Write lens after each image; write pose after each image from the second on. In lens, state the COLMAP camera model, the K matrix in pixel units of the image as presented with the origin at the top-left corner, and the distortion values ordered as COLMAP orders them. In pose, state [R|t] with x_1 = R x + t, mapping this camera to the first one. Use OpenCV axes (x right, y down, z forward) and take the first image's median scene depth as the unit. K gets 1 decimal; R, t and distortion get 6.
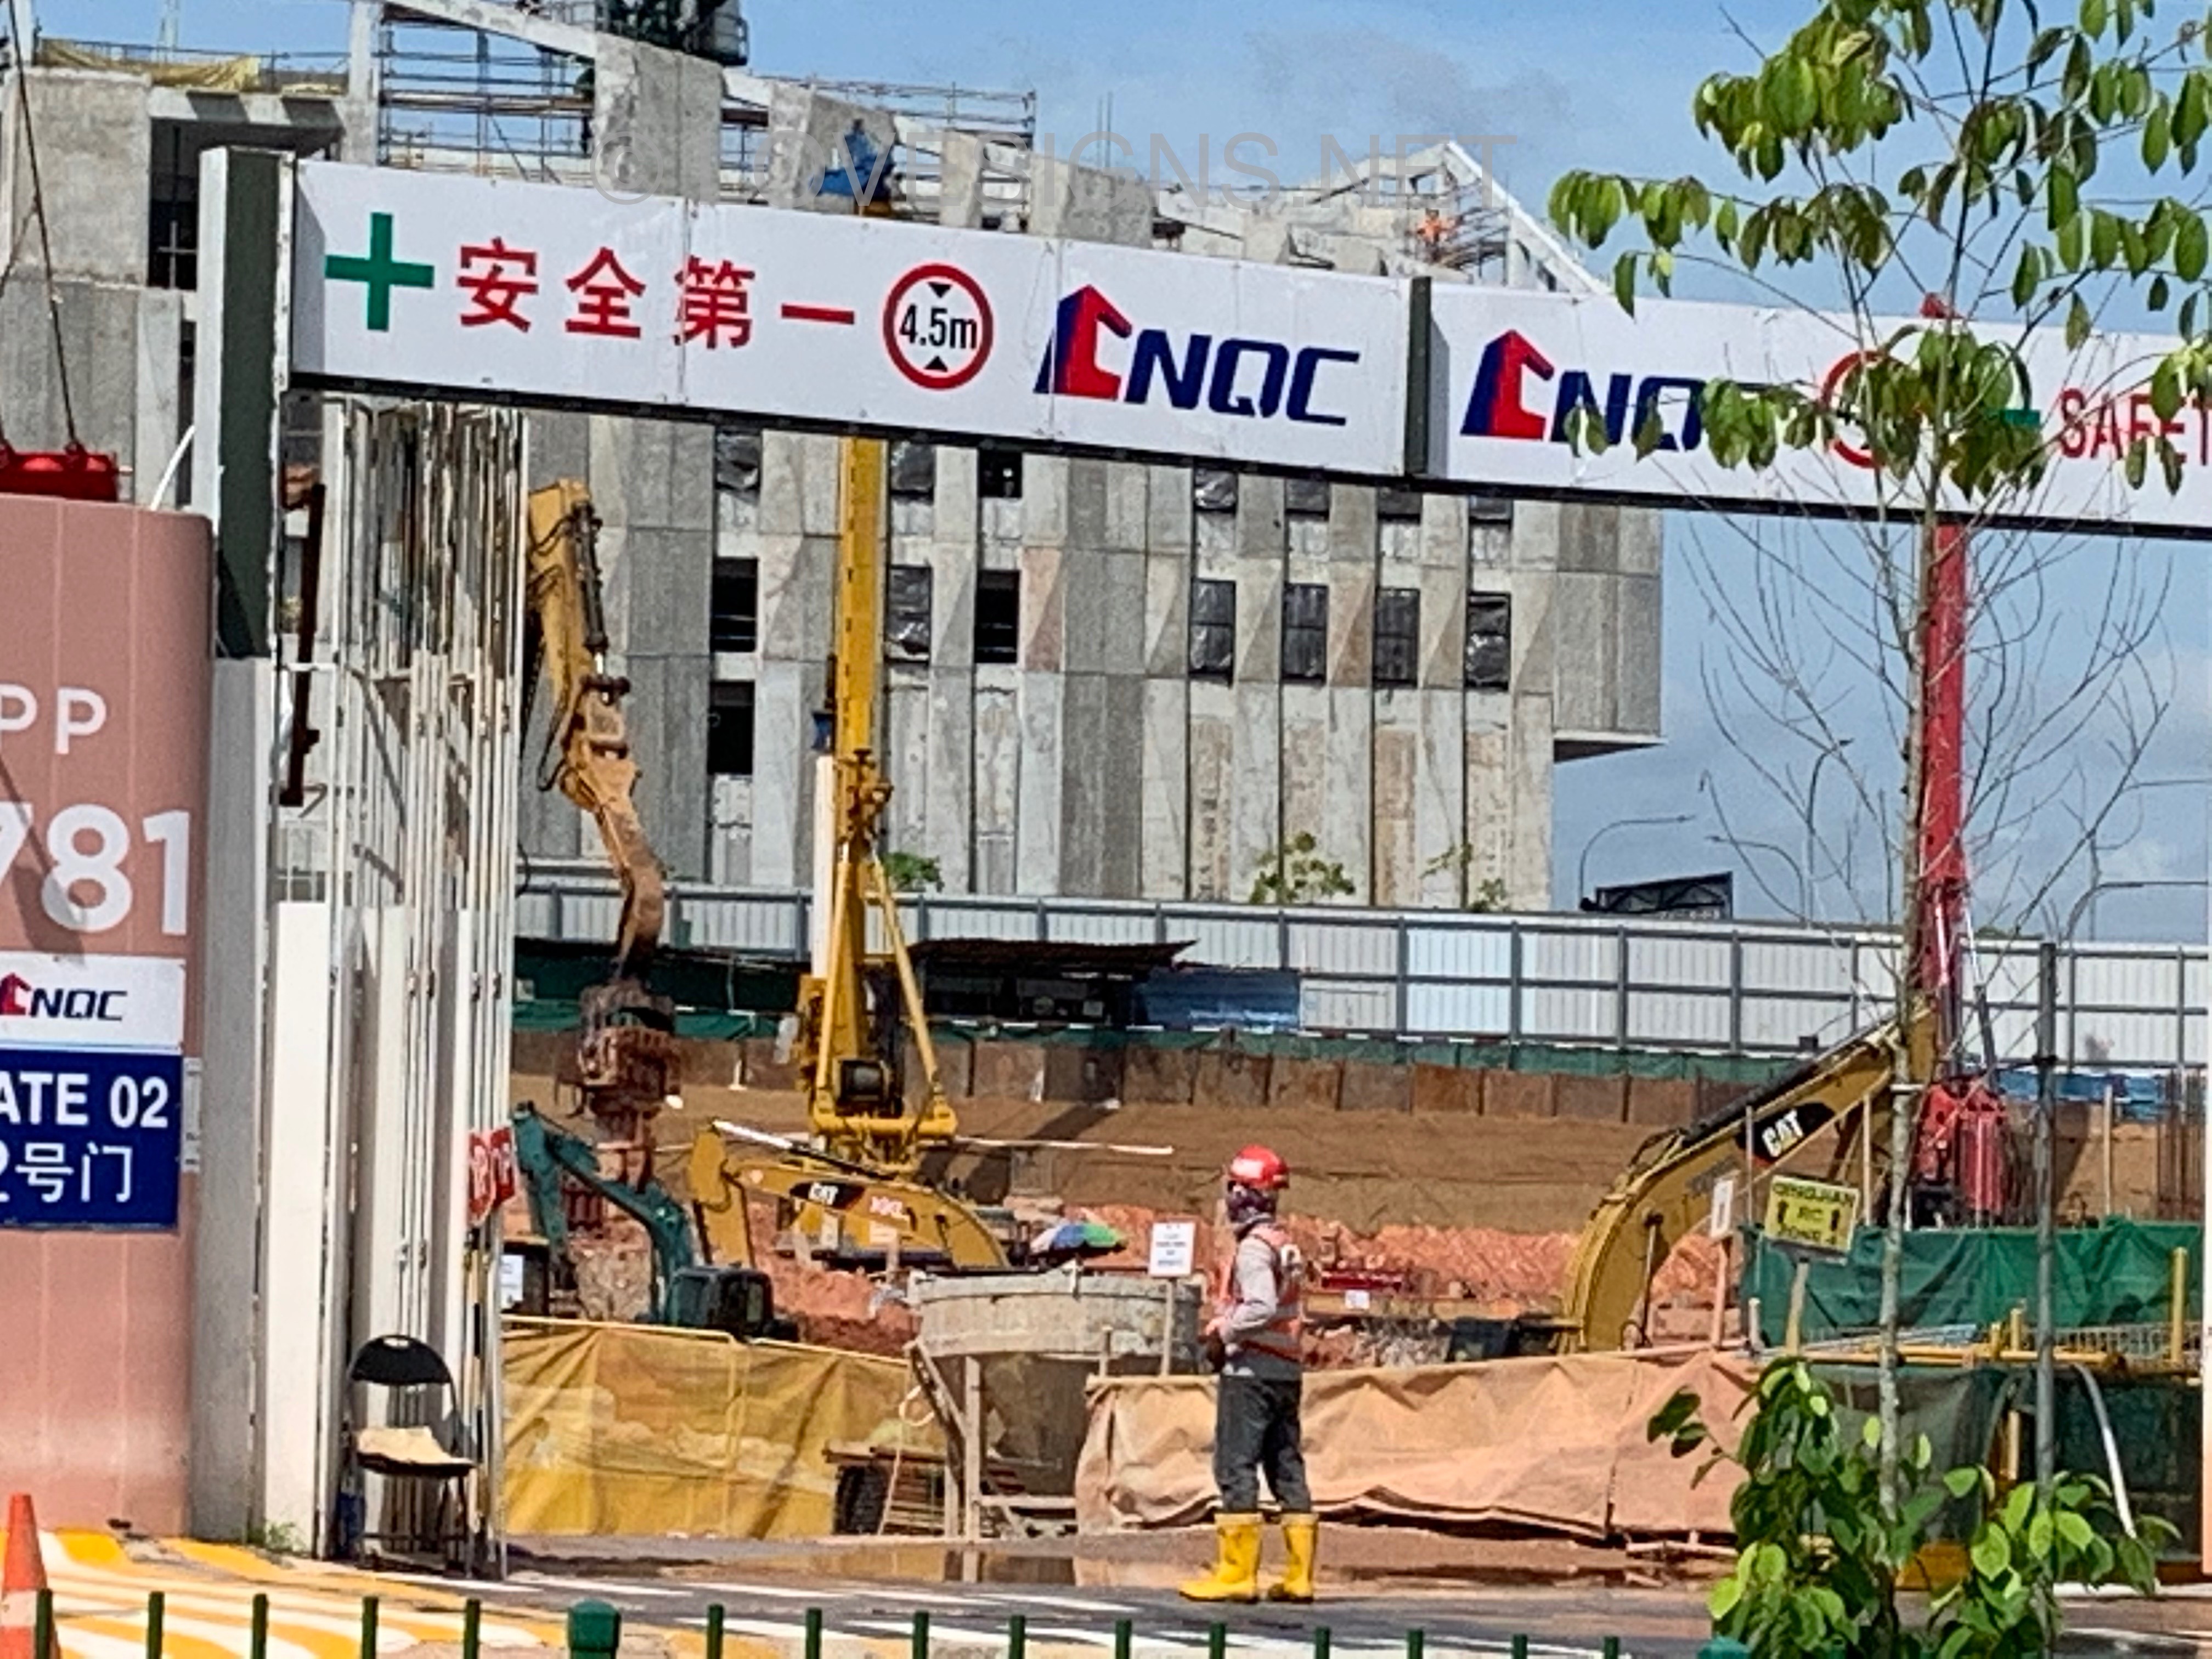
lens RADIAL K [[7620.7, 0, 1226.4], [0, 7620.7, 834.1], [0, 0, 1]] dist [0.132087, 0.000000]
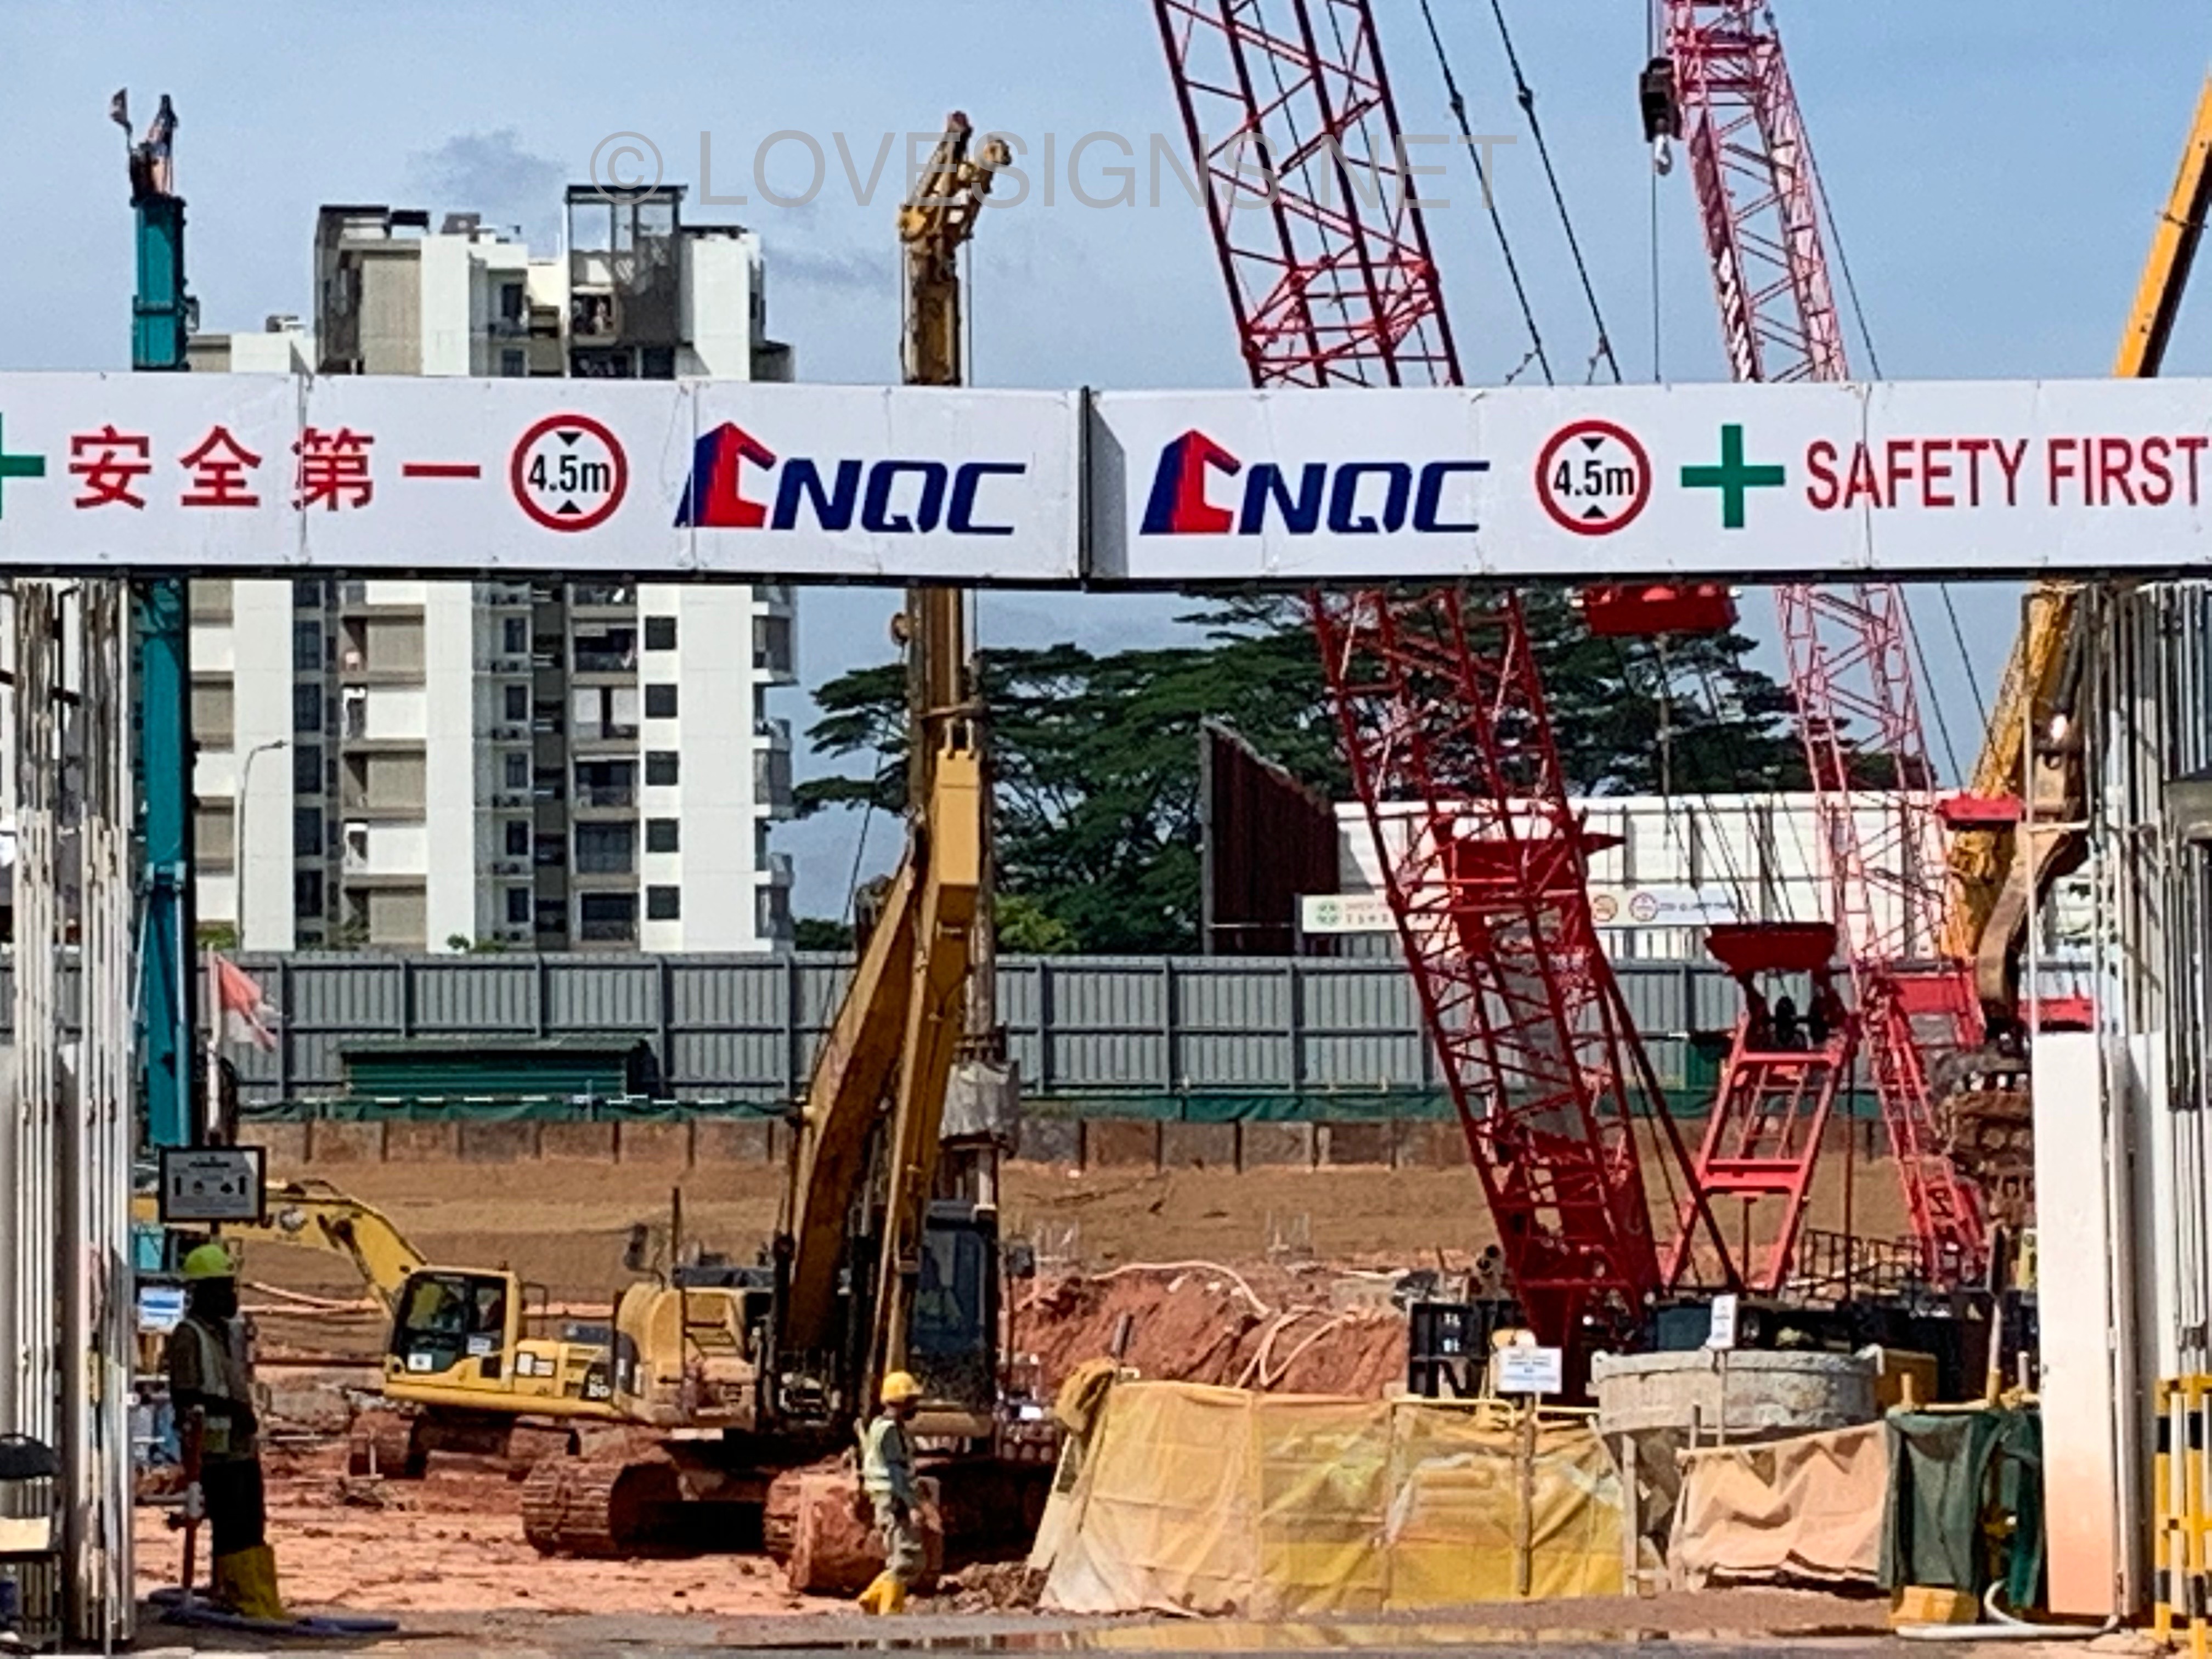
lens RADIAL K [[7620.7, 0, 1103.3], [0, 7620.7, 827.3], [0, 0, 1]] dist [0.132087, 0.000000]
pose [[0.938973, -0.059383, -0.338828, 0.380853], [0.054310, 0.998225, -0.024443, 0.012898], [0.339678, 0.004549, 0.940531, 0.019288]]
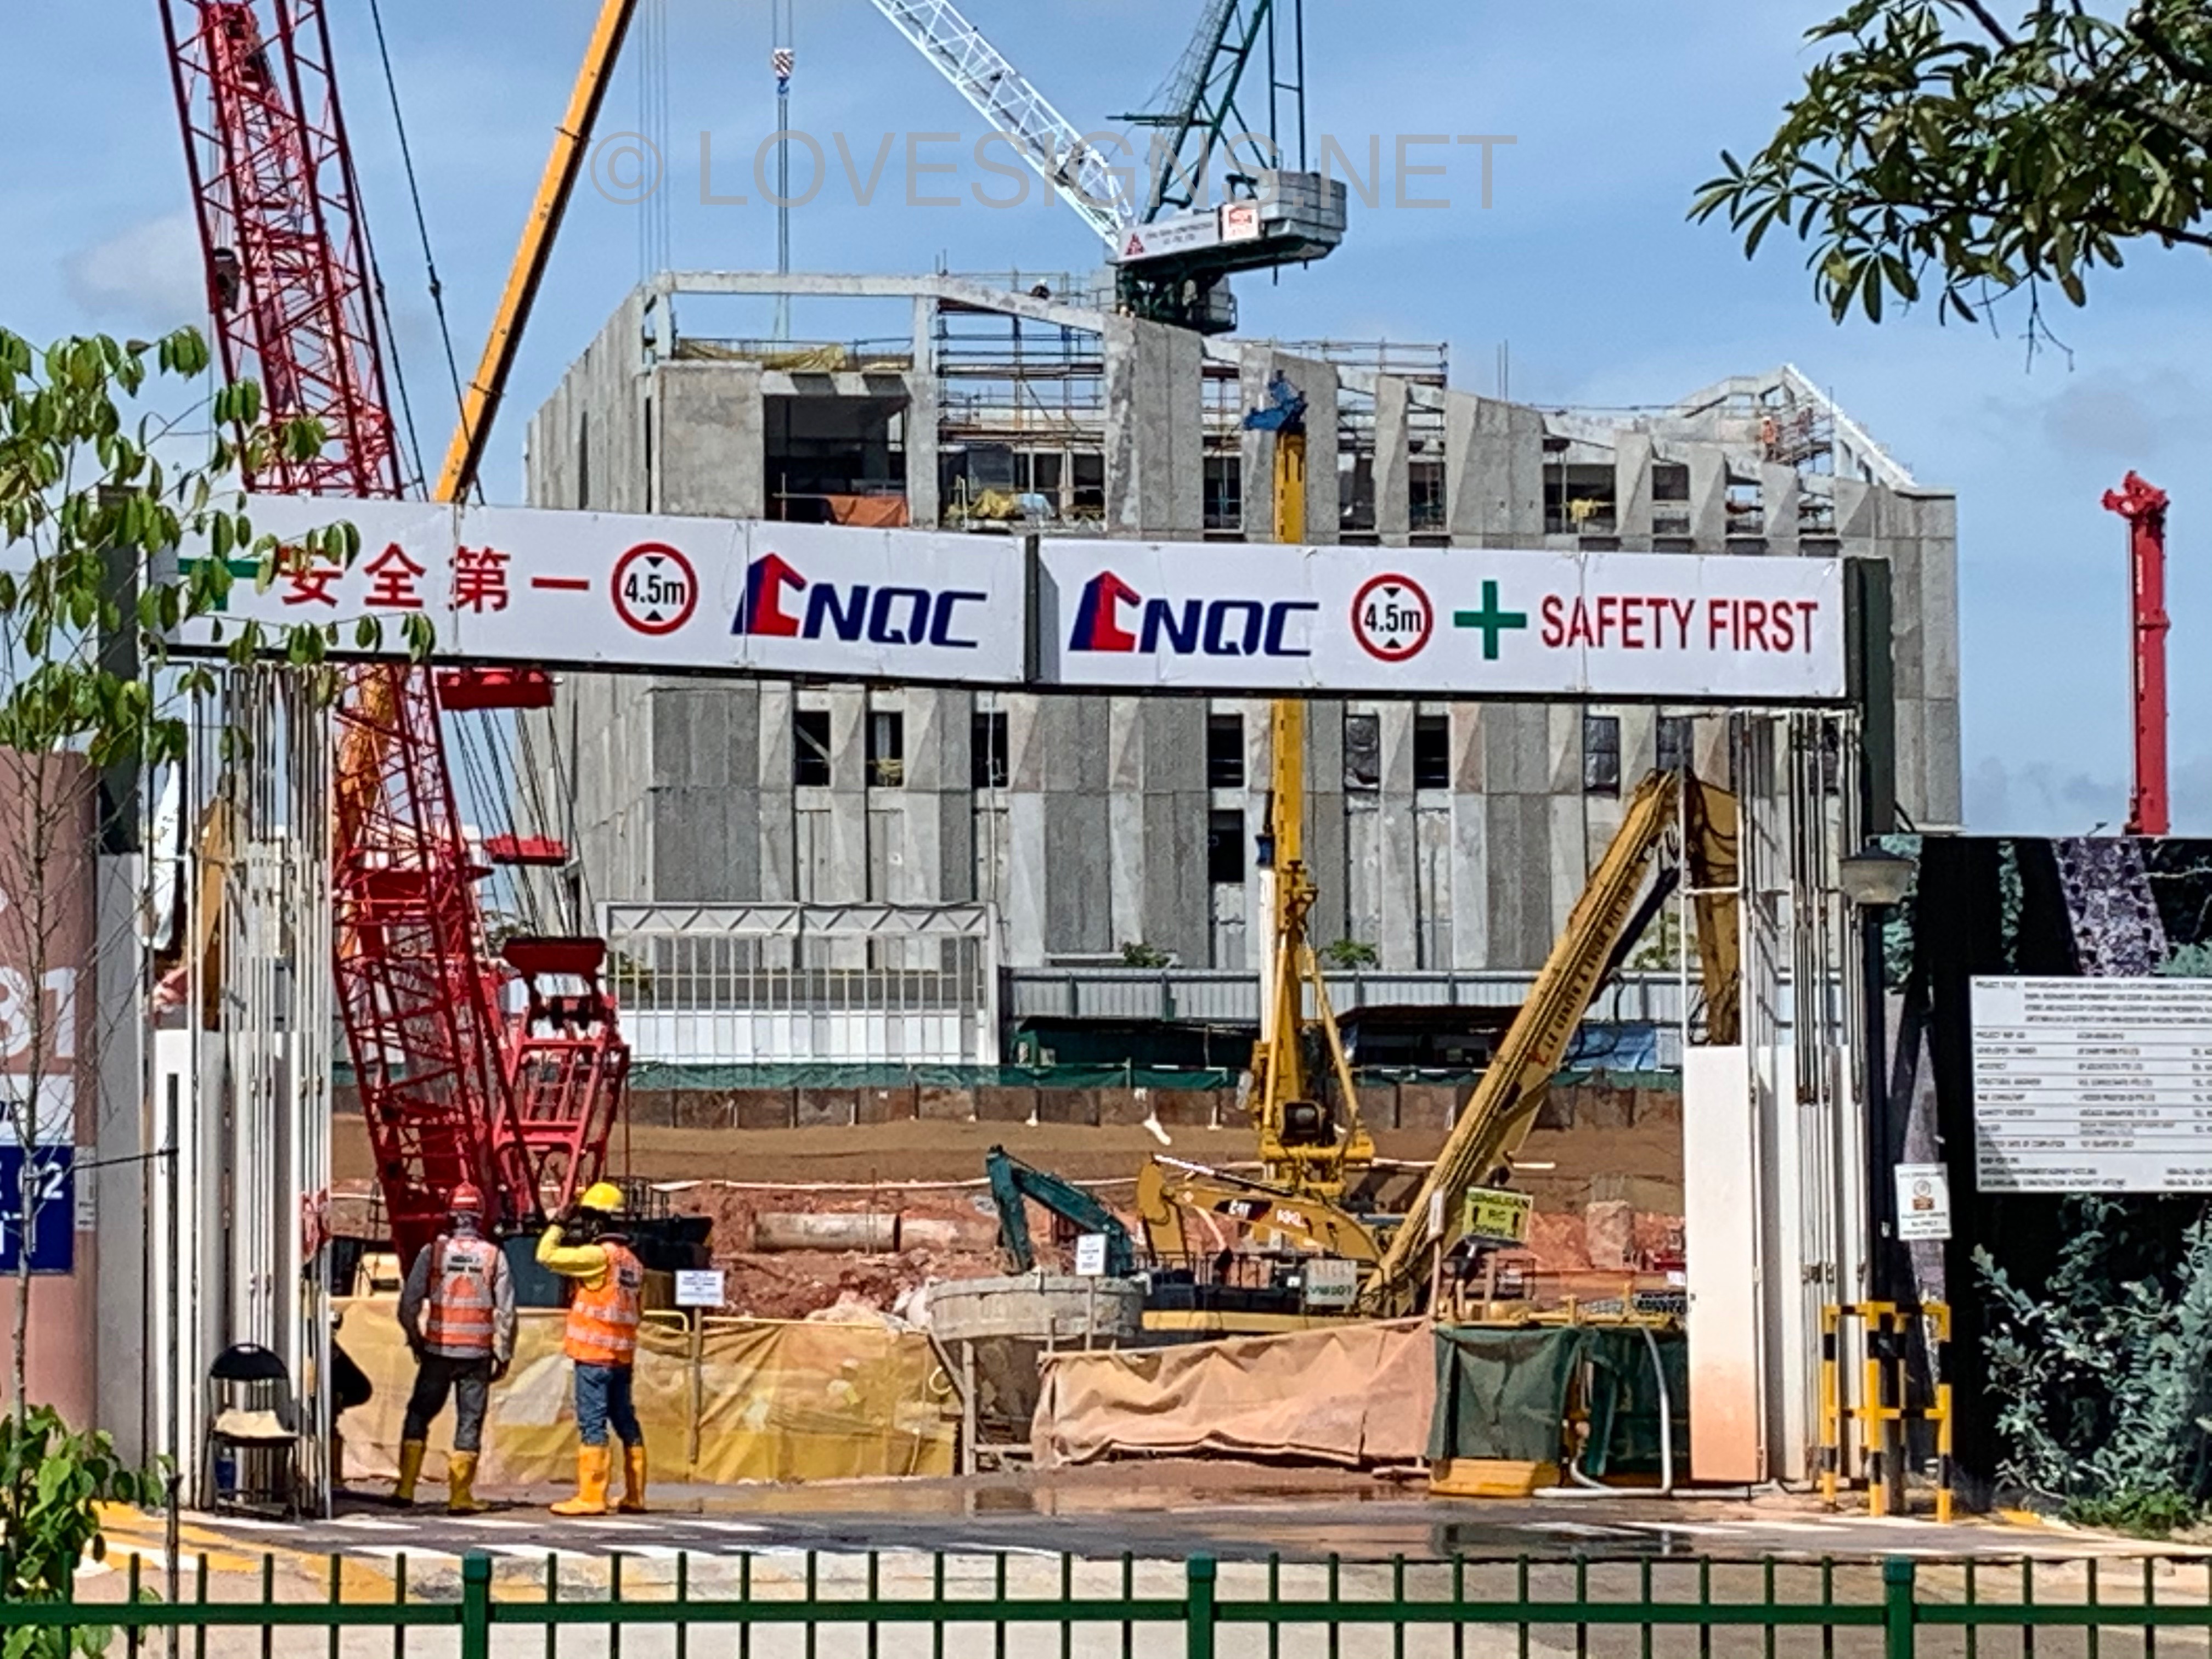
lens RADIAL K [[5956.8, 0, 1114.7], [0, 5956.8, 832.2], [0, 0, 1]] dist [0.117958, 0.000000]
pose [[0.995267, -0.037919, -0.089479, 0.133571], [0.036549, 0.999189, -0.016900, -0.002124], [0.090047, 0.013549, 0.995845, -0.049784]]
